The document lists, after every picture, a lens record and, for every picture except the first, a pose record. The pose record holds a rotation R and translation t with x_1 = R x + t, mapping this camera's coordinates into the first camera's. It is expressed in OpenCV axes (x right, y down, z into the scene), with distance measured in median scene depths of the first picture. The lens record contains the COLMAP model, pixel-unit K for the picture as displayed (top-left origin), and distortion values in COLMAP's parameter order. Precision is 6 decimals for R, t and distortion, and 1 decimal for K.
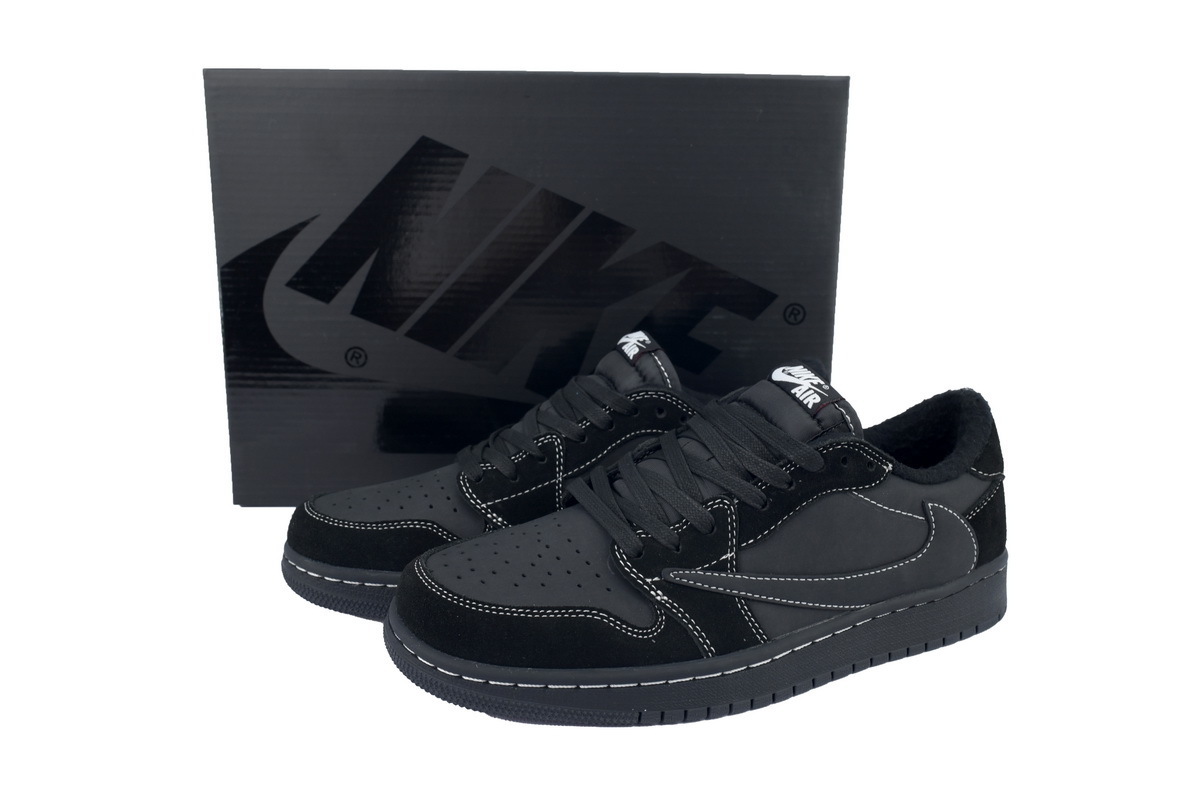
lens RADIAL K [[1031.2, 0, 599.1], [0, 1031.2, 400.2], [0, 0, 1]] dist [0.047892, 0.002743]
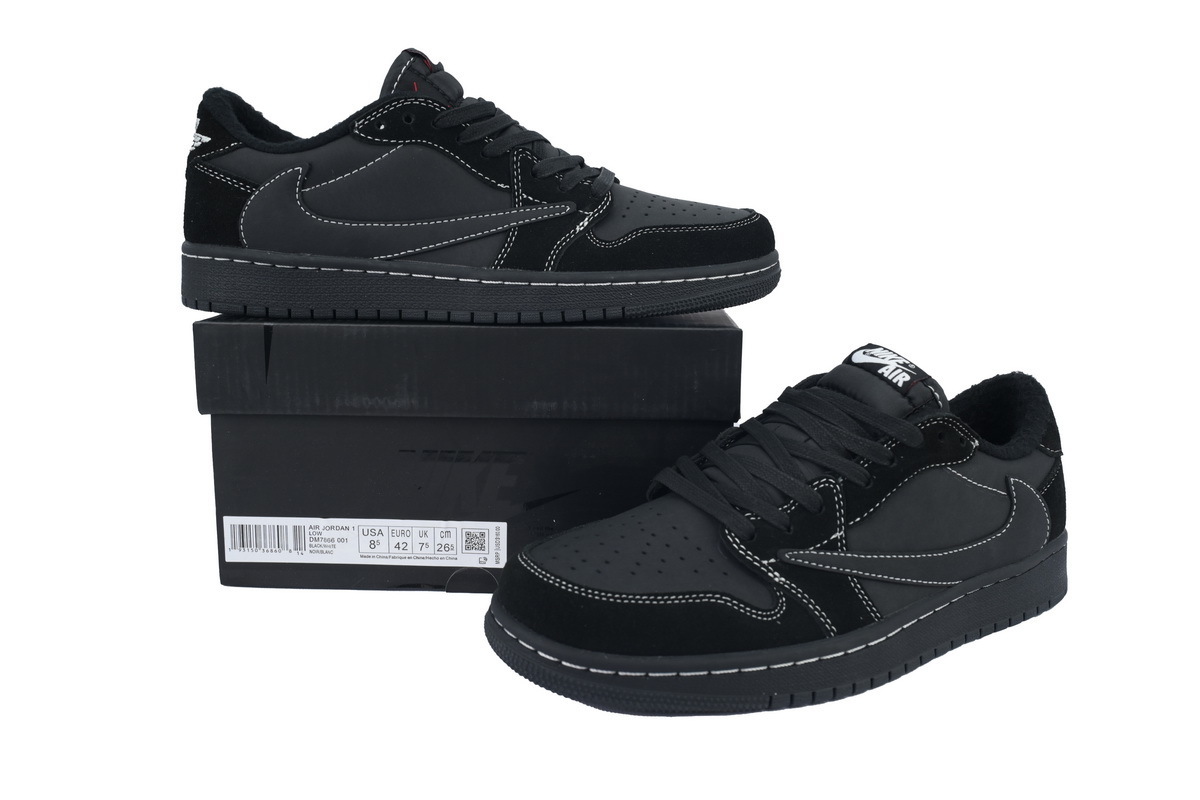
lens RADIAL K [[1031.2, 0, 605.2], [0, 1031.2, 399.3], [0, 0, 1]] dist [0.047892, 0.002743]
pose [[0.991703, -0.029471, 0.125130, -0.214304], [0.035320, 0.998372, -0.044789, 0.056757], [-0.123606, 0.048837, 0.991129, 0.036738]]
